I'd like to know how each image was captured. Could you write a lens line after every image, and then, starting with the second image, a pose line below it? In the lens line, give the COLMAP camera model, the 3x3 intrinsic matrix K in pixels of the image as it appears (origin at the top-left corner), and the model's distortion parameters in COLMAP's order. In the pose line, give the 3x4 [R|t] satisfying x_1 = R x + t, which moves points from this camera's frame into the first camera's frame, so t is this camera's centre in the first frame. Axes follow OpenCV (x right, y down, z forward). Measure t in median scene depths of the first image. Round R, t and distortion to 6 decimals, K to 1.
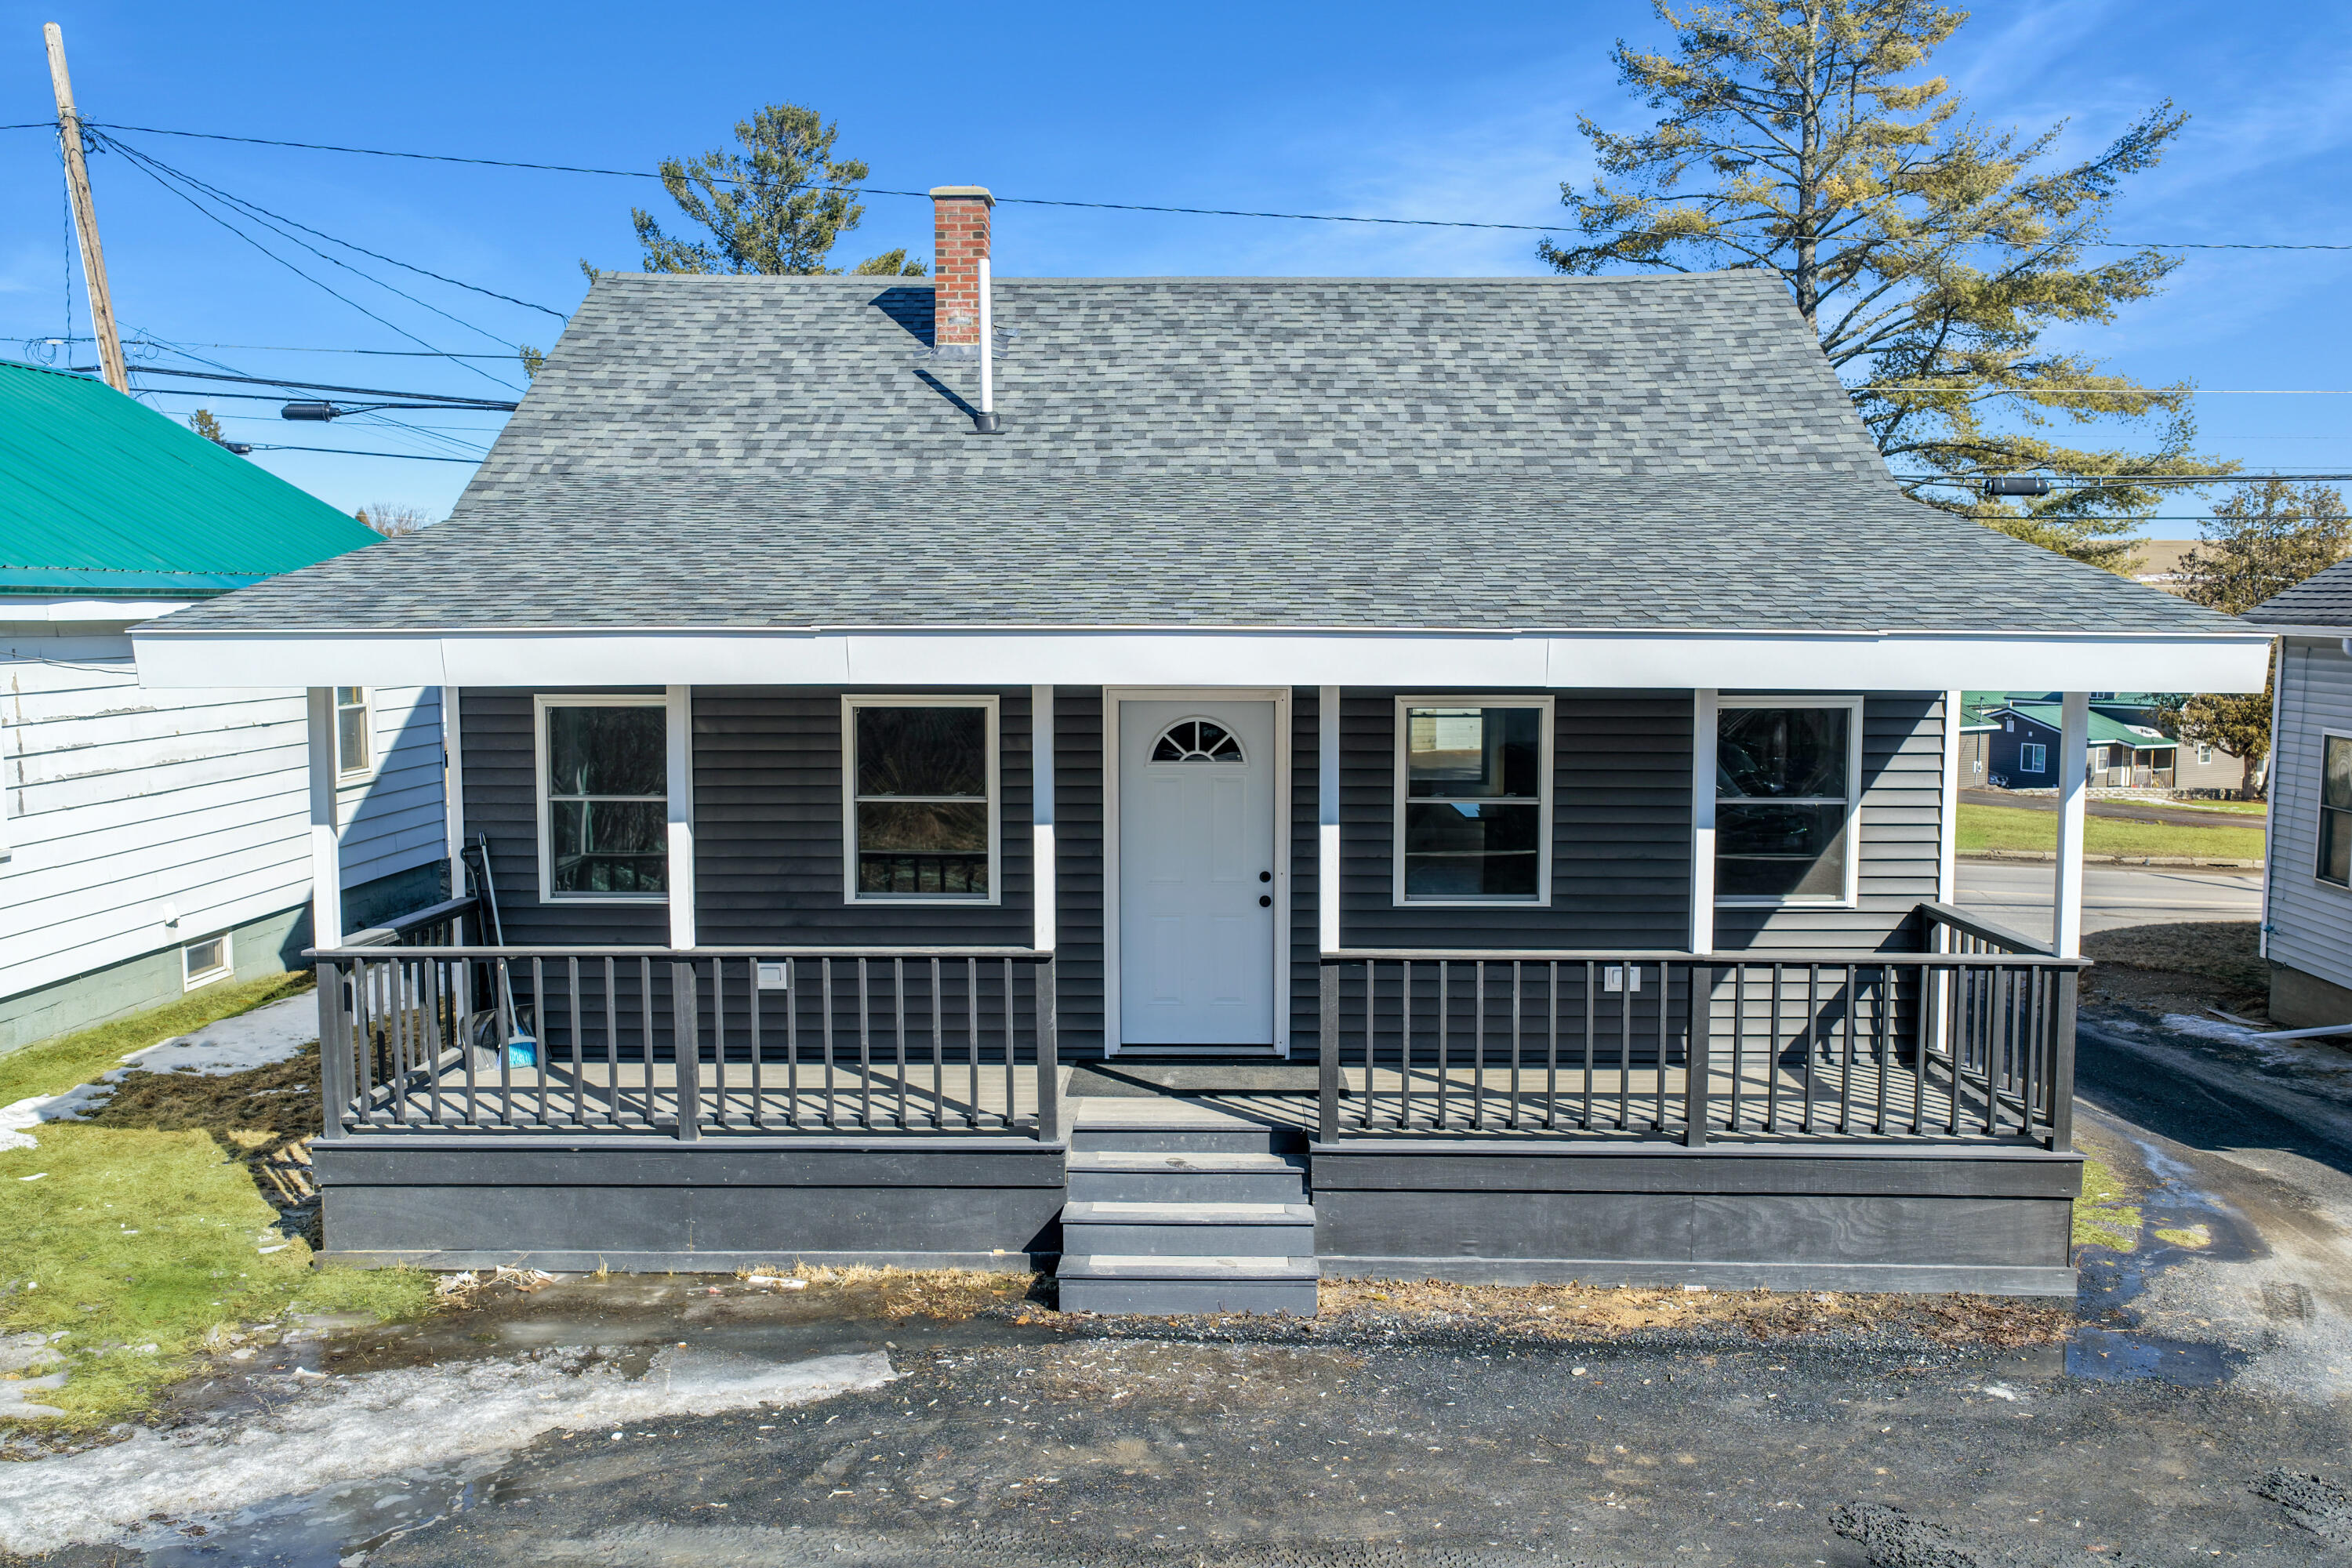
lens RADIAL K [[1964.0, 0, 1176.0], [0, 1964.0, 784.0], [0, 0, 1]] dist [0.006107, 0.001557]
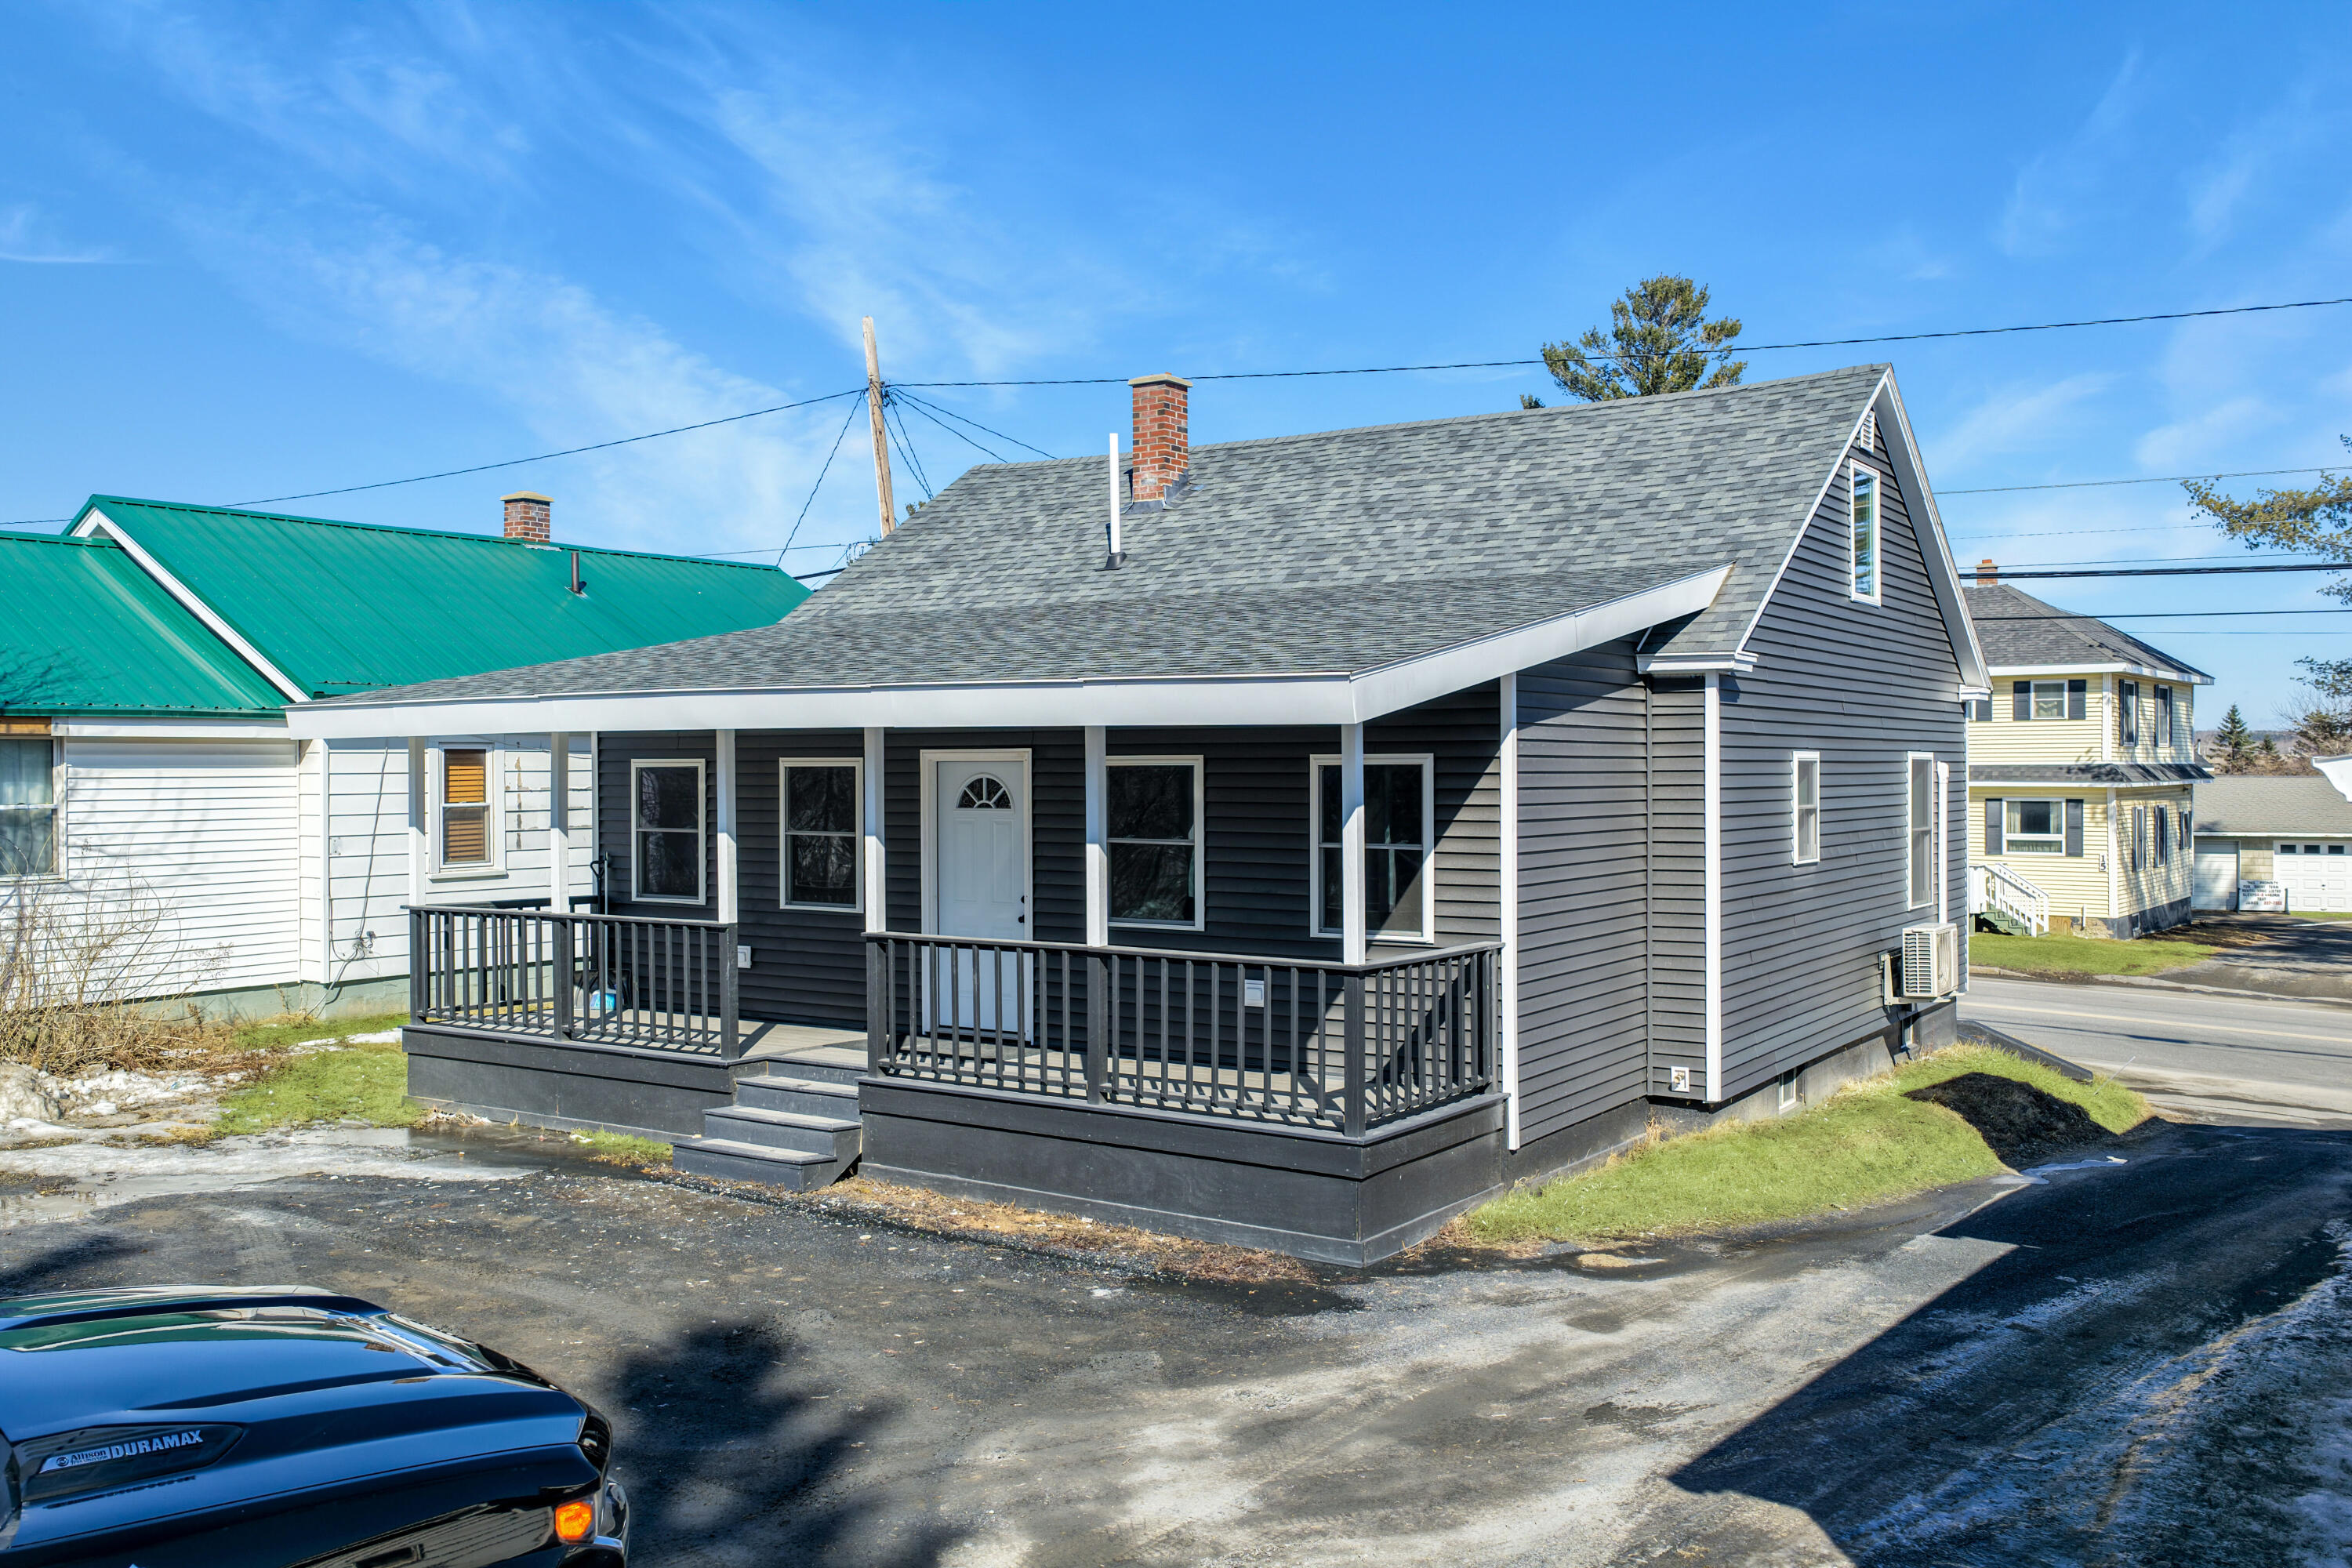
lens RADIAL K [[1964.0, 0, 1176.0], [0, 1964.0, 784.0], [0, 0, 1]] dist [0.006107, 0.001557]
pose [[0.838273, 0.002243, -0.545245, 0.836227], [-0.046822, 0.996594, -0.067885, 0.055196], [0.543236, 0.082436, 0.835523, -0.018722]]
